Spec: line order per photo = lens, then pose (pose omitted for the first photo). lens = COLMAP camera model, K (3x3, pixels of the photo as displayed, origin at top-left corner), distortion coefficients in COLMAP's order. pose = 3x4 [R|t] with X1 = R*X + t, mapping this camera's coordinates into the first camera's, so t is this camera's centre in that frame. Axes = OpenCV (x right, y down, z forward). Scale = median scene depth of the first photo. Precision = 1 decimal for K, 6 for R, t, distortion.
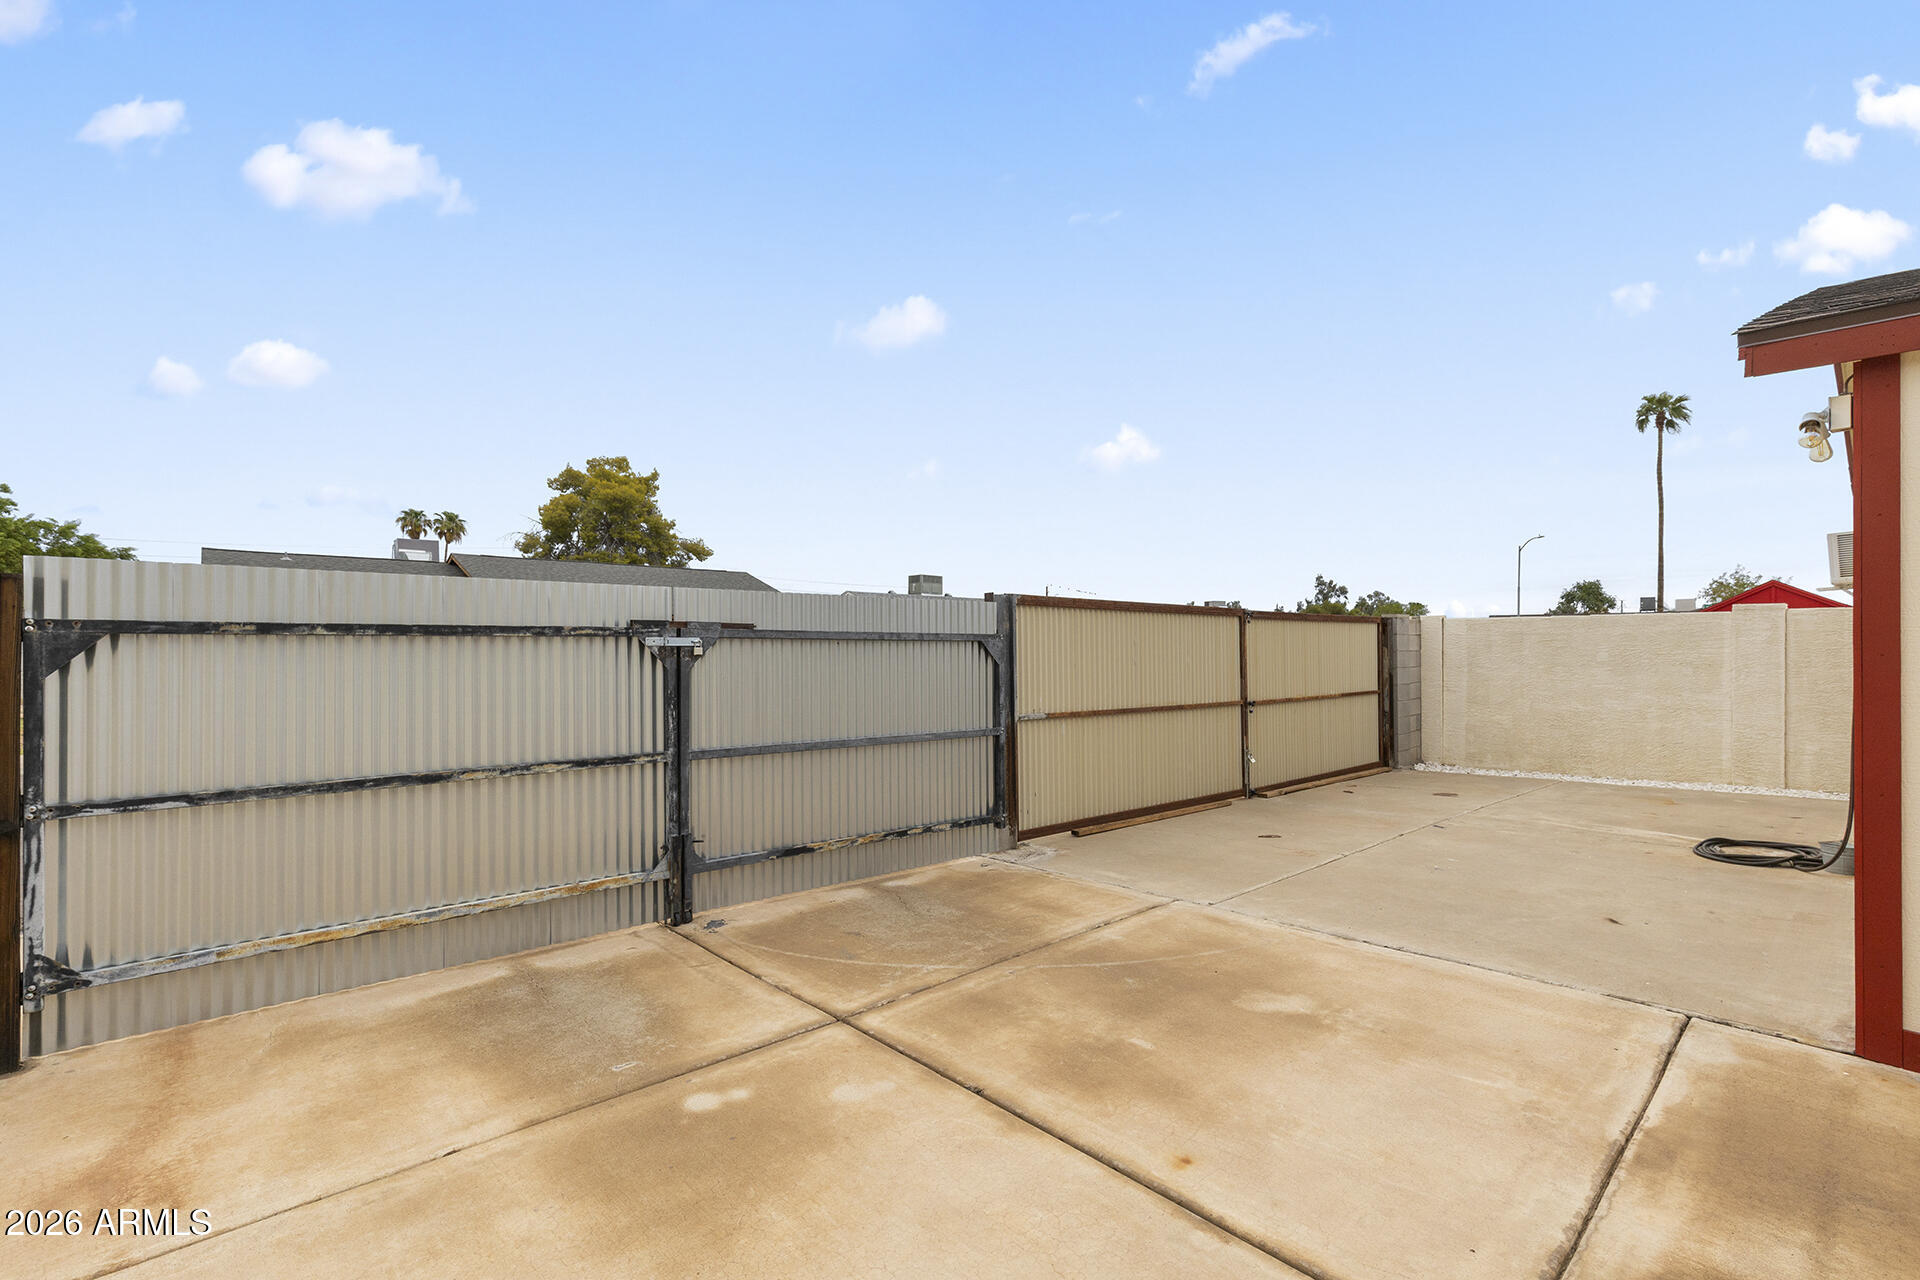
lens RADIAL K [[860.5, 0, 960.0], [0, 860.5, 640.0], [0, 0, 1]] dist [0.004877, 0.000260]
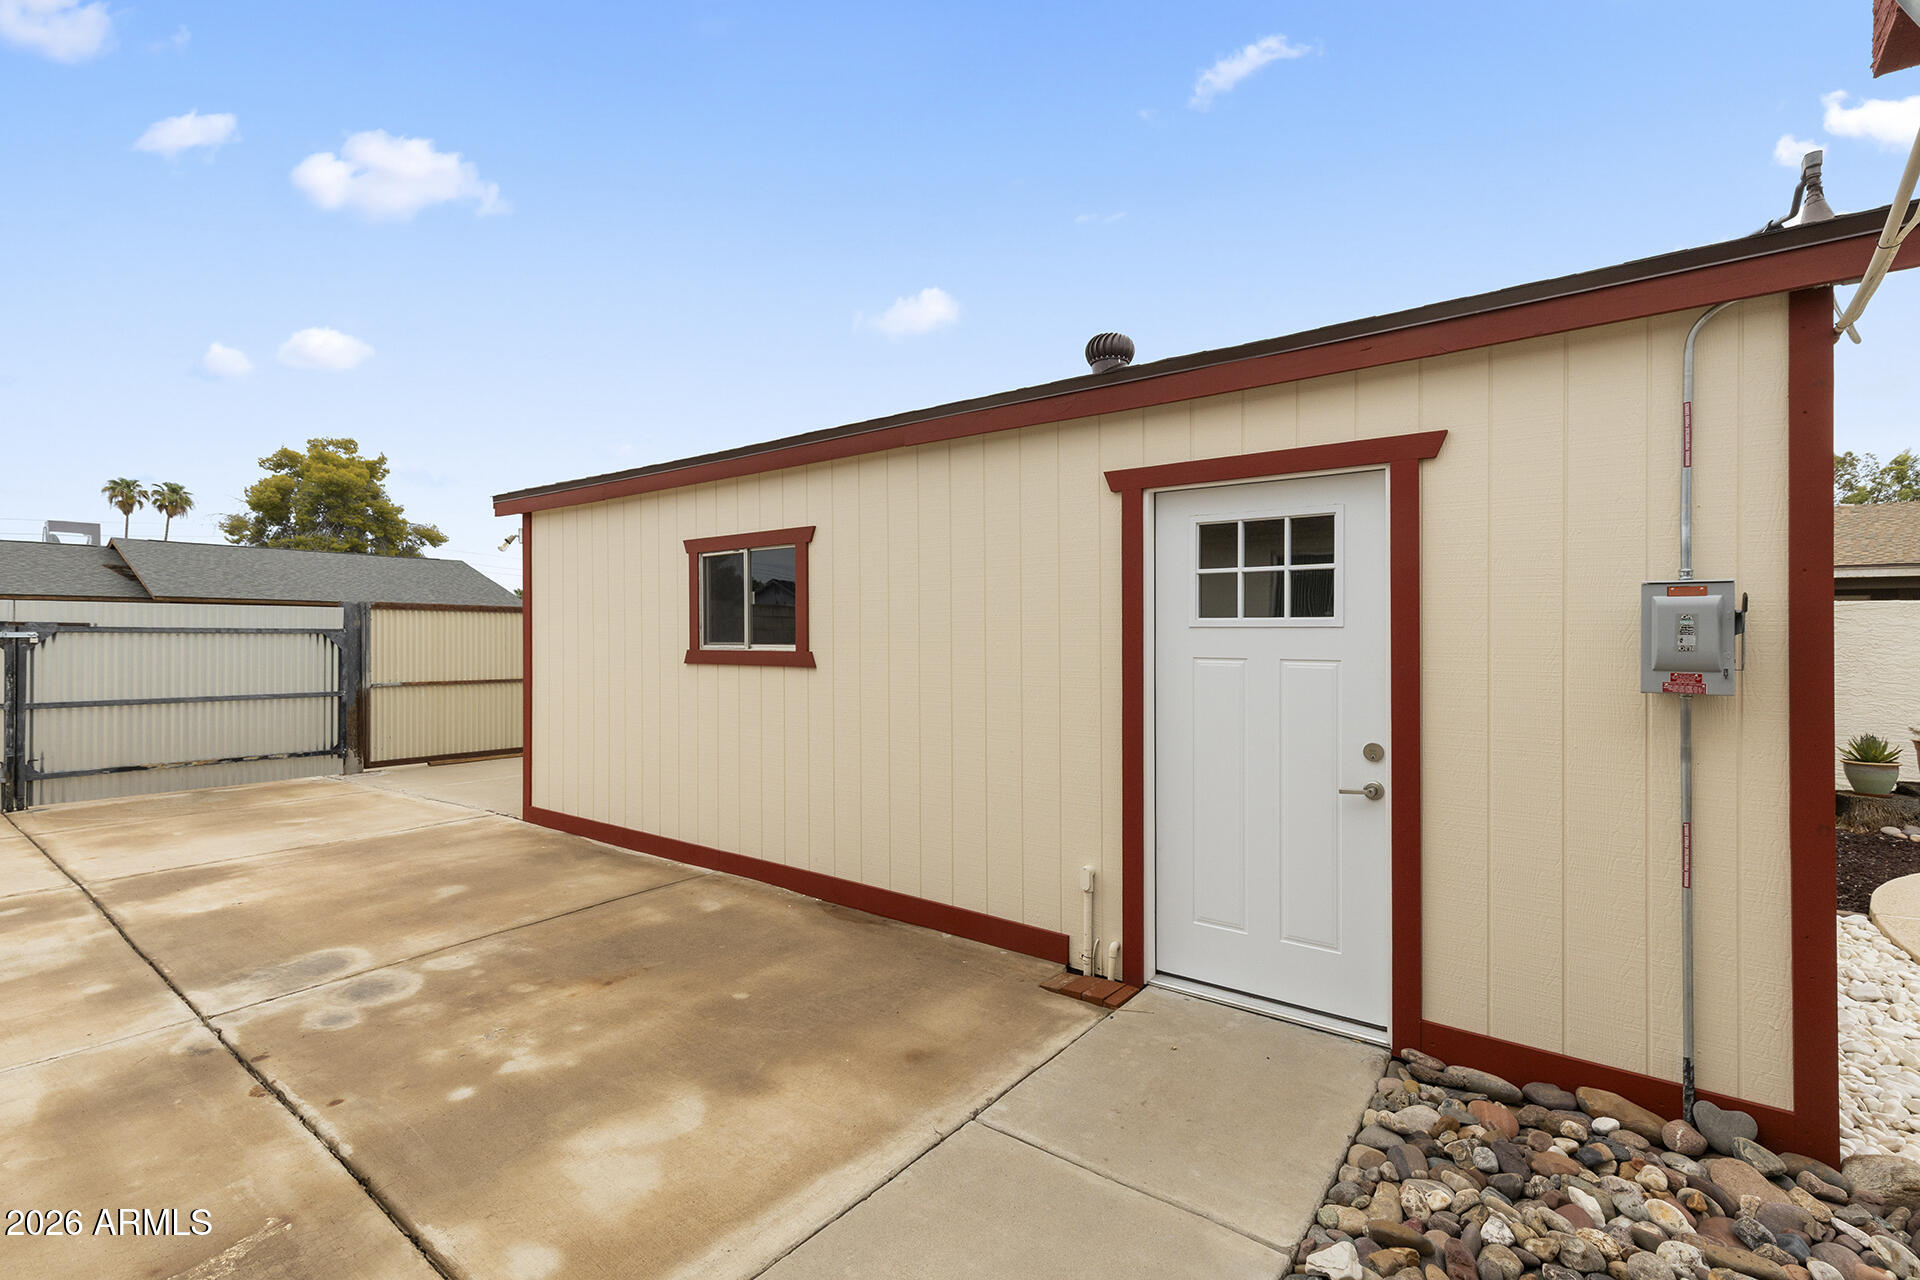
lens RADIAL K [[855.2, 0, 969.4], [0, 855.2, 630.2], [0, 0, 1]] dist [-0.000250, -0.000193]
pose [[0.980591, 0.003394, 0.196036, 0.114031], [-0.004197, 0.999984, 0.003681, -0.002026], [-0.196020, -0.004432, 0.980590, -0.093267]]
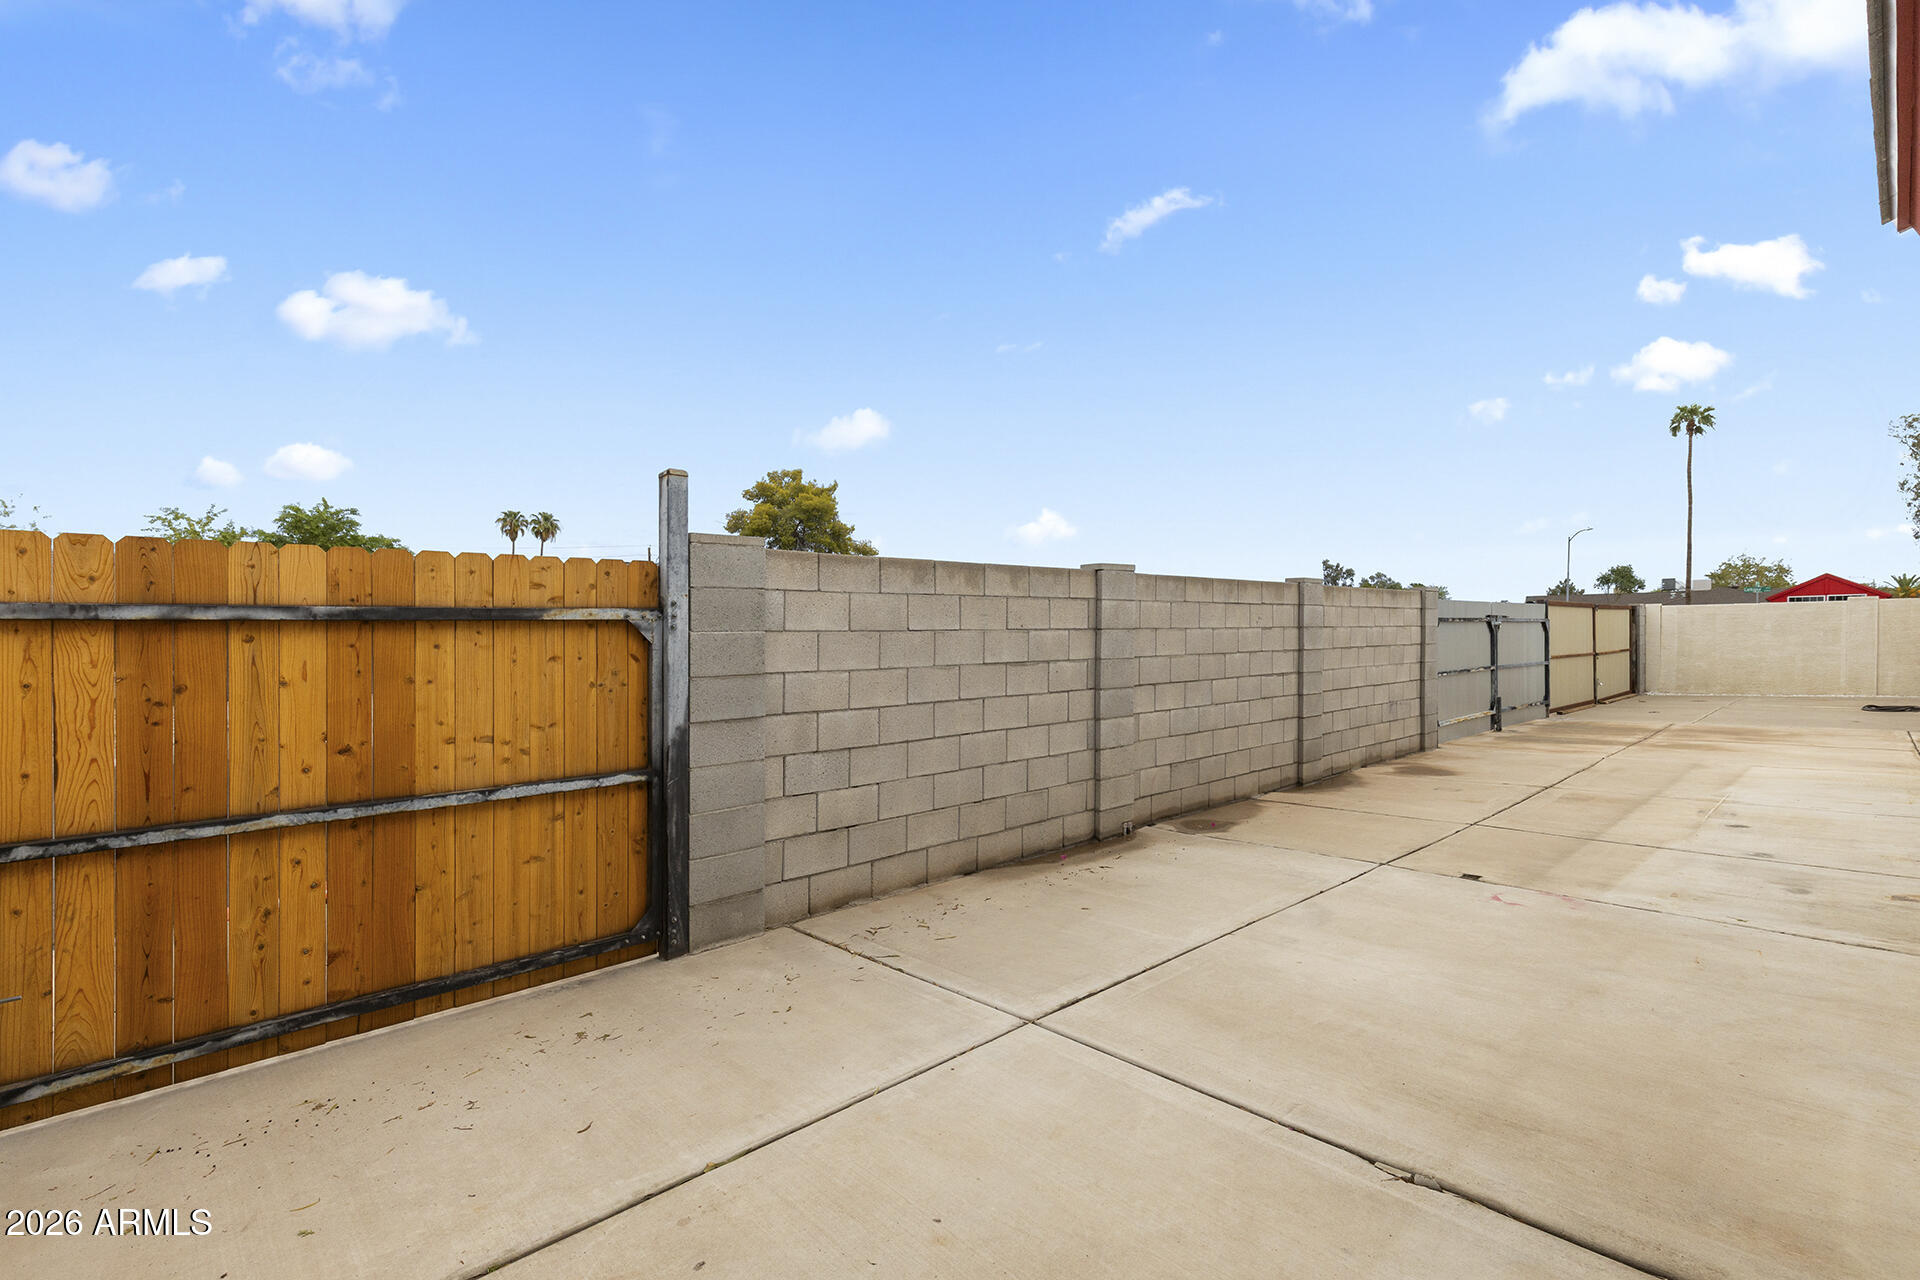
lens RADIAL K [[859.5, 0, 961.4], [0, 859.5, 645.4], [0, 0, 1]] dist [0.000844, 0.000406]
pose [[0.999805, -0.014866, 0.013005, -0.203987], [0.014570, 0.999639, 0.022563, -0.001322], [-0.013335, -0.022369, 0.999661, -0.161917]]
